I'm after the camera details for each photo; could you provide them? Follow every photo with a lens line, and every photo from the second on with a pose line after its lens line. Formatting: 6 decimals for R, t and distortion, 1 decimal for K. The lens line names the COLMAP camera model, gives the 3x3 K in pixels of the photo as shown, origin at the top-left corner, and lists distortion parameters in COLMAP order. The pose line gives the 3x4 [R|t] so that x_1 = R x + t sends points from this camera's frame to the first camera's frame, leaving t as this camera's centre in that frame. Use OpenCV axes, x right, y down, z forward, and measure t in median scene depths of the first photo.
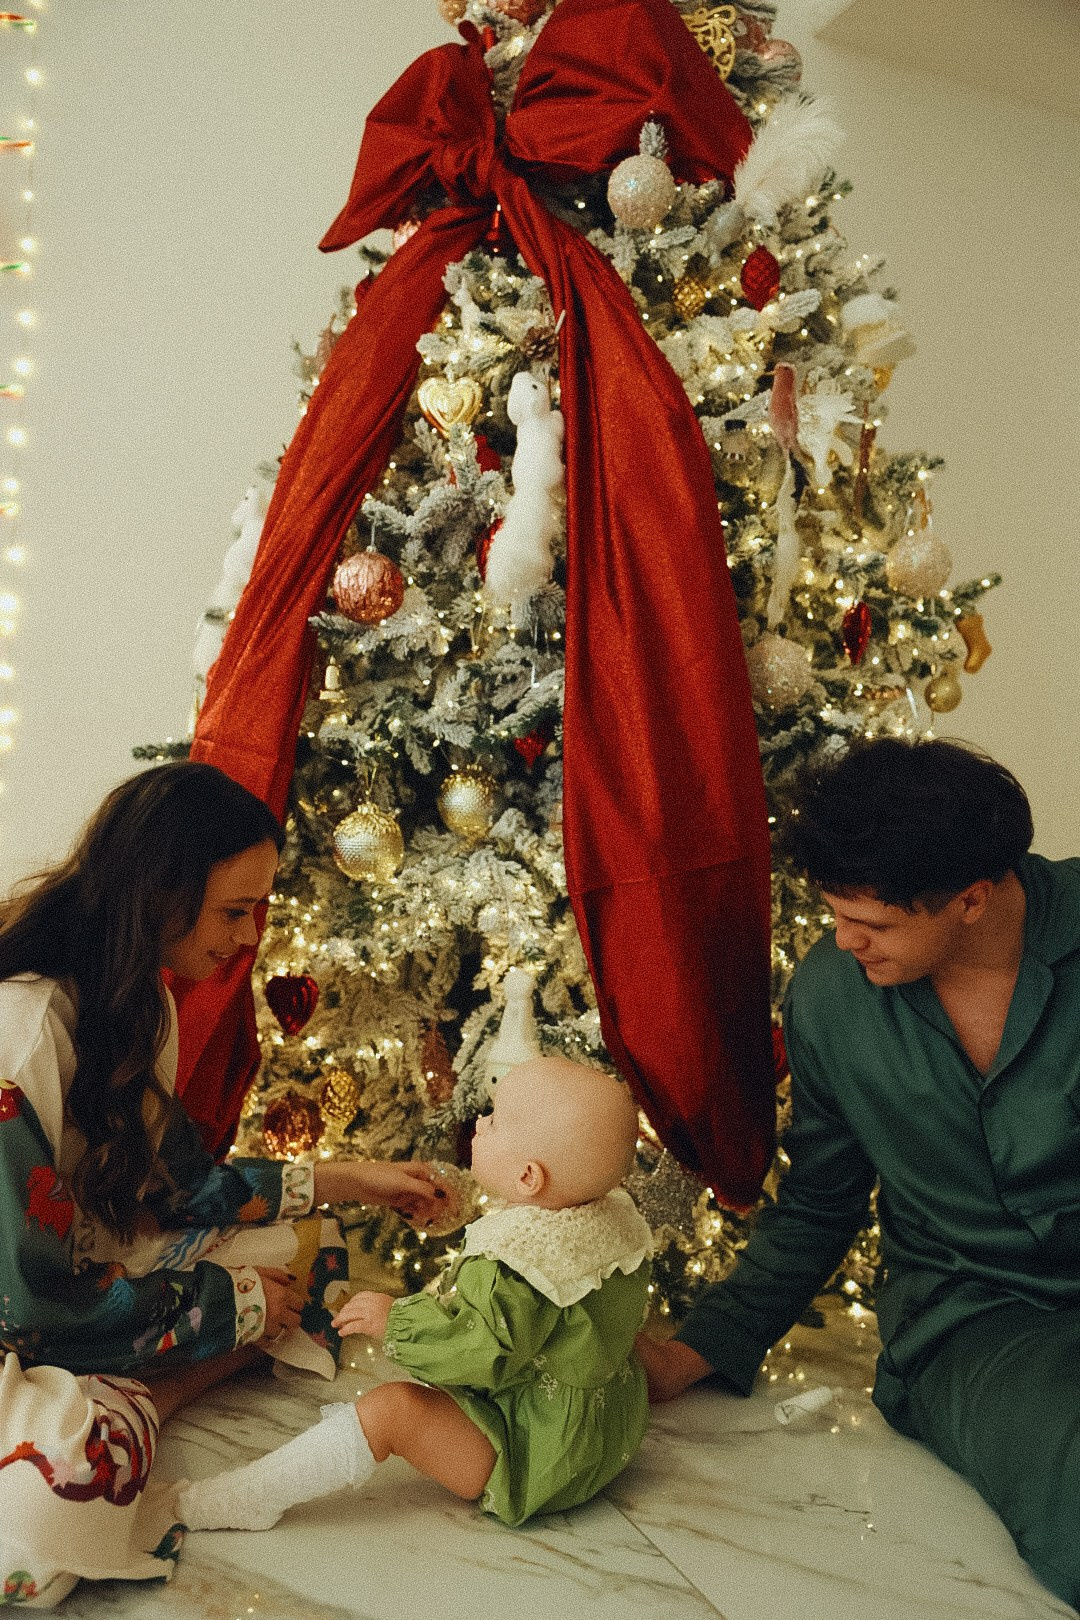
lens RADIAL K [[1365.1, 0, 532.3], [0, 1365.1, 810.7], [0, 0, 1]] dist [-0.087050, 0.154154]
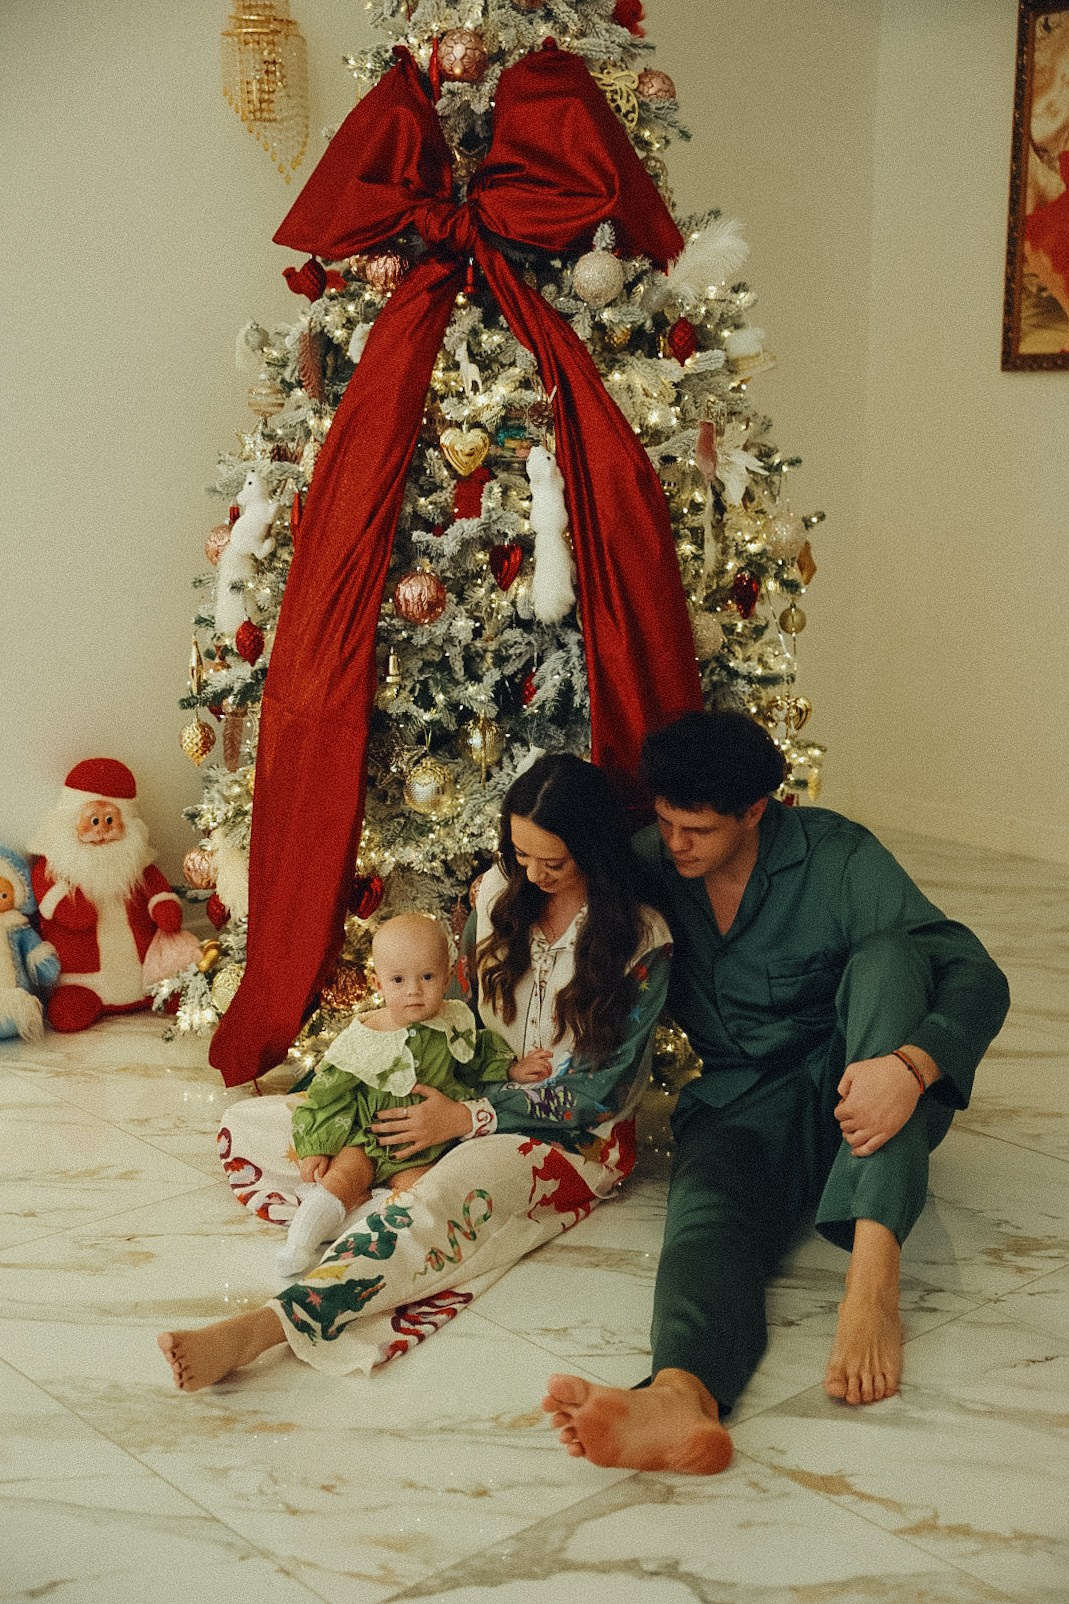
lens RADIAL K [[1958.3, 0, 533.8], [0, 1958.3, 804.5], [0, 0, 1]] dist [0.036194, 0.066410]
pose [[0.955379, -0.091757, 0.280769, -0.567980], [0.033111, 0.977805, 0.206886, -0.356252], [-0.293521, -0.188358, 0.937212, -0.880923]]
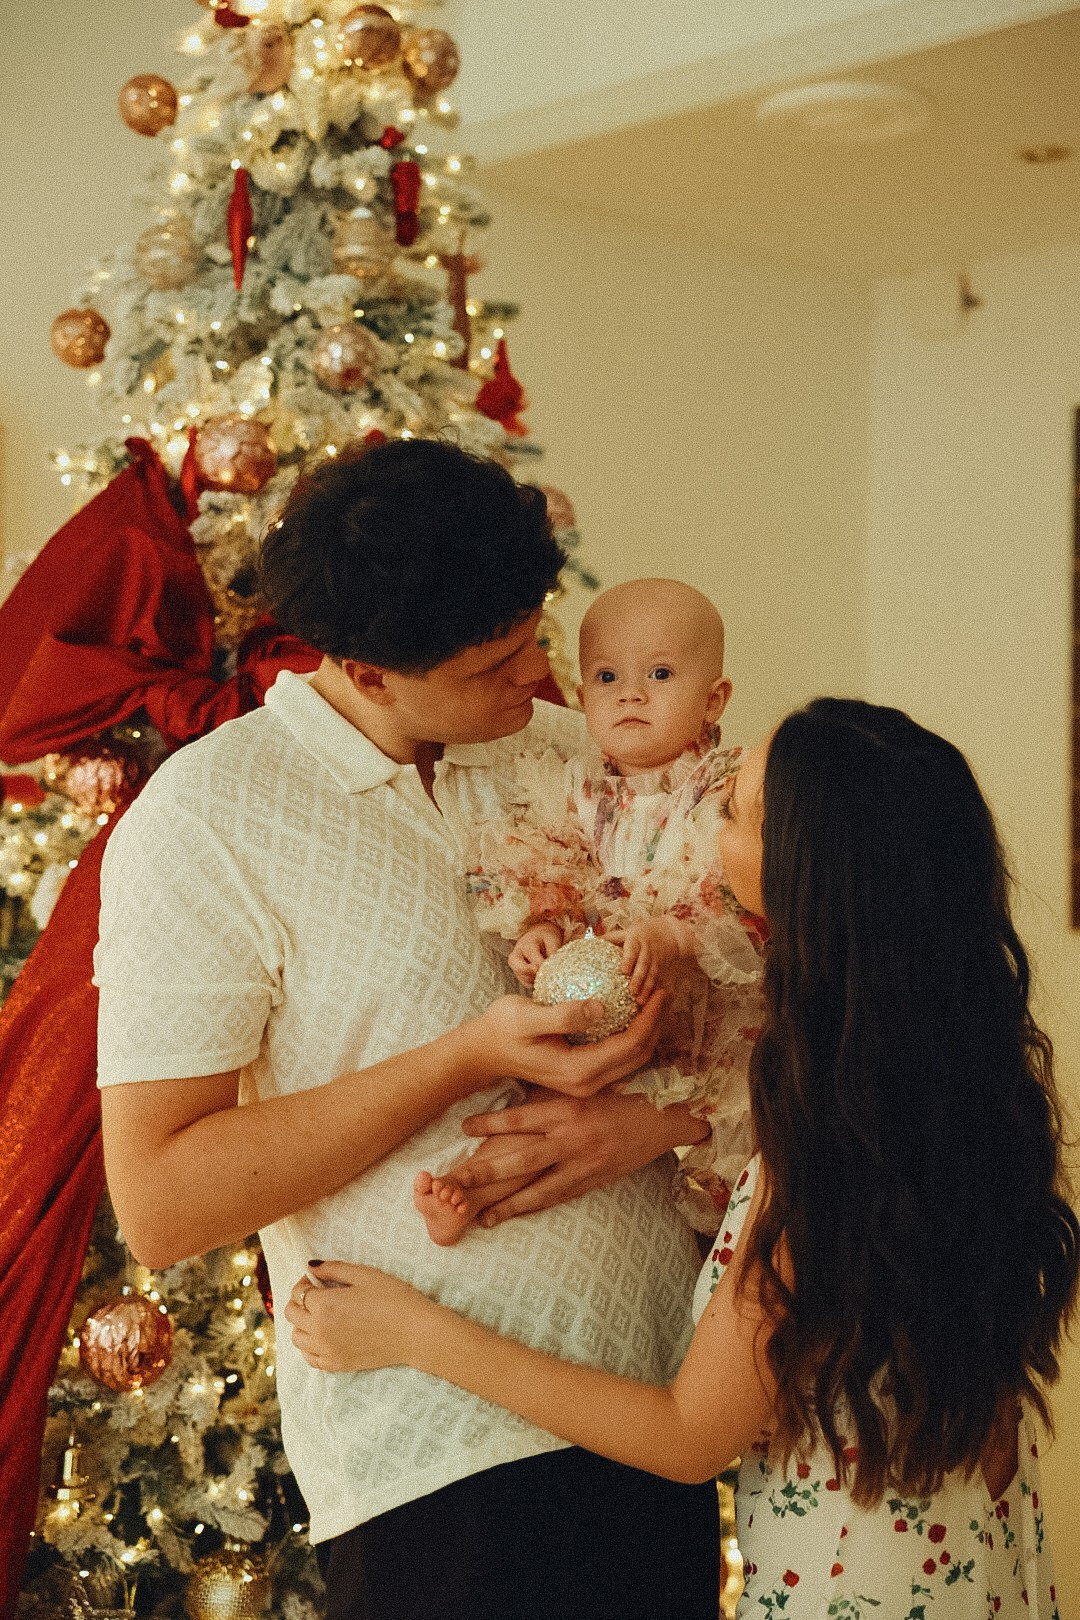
lens RADIAL K [[2671.1, 0, 538.8], [0, 2671.1, 817.0], [0, 0, 1]] dist [0.153864, 0.071990]
pose [[0.938052, -0.008085, 0.346401, -0.418949], [0.018108, 0.999506, -0.025705, -0.409549], [-0.346022, 0.030385, 0.937734, -0.503461]]
